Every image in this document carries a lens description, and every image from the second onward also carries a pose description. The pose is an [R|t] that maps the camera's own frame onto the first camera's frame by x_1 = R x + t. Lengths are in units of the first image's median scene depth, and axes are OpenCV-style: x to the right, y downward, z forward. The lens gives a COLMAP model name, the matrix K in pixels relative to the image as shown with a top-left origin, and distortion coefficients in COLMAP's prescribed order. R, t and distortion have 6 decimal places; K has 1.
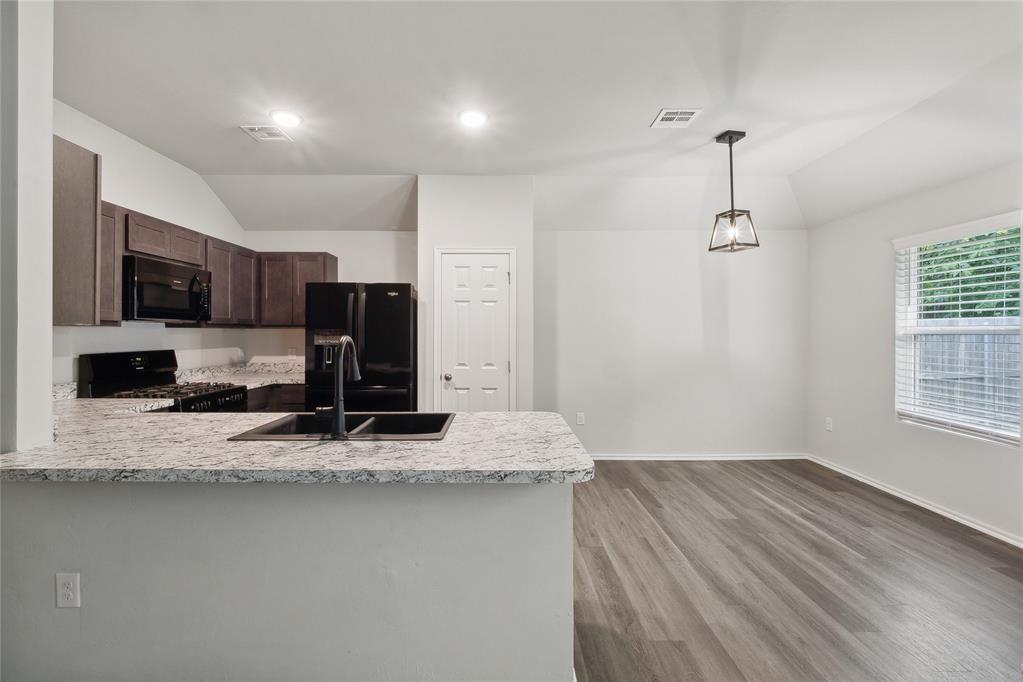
lens RADIAL K [[439.0, 0, 503.6], [0, 439.0, 334.7], [0, 0, 1]] dist [-0.002323, -0.002418]
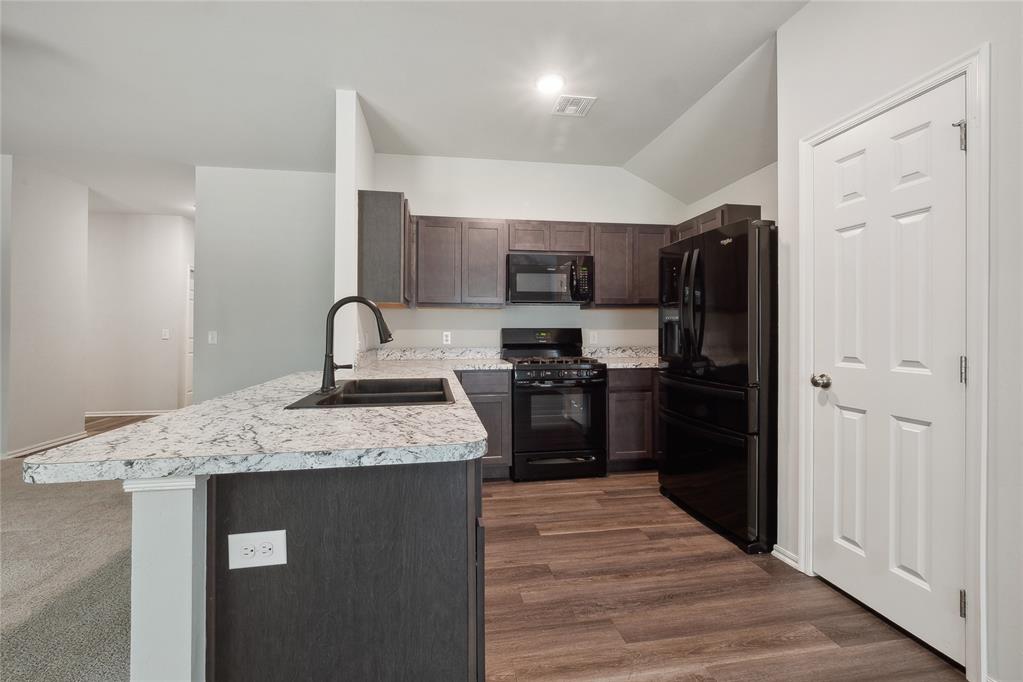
lens RADIAL K [[439.0, 0, 504.3], [0, 439.0, 330.9], [0, 0, 1]] dist [-0.002323, -0.002418]
pose [[0.157542, -0.001439, -0.987511, 0.364575], [-0.001426, 0.999998, -0.001685, 0.043893], [0.987511, 0.001674, 0.157540, 0.622325]]
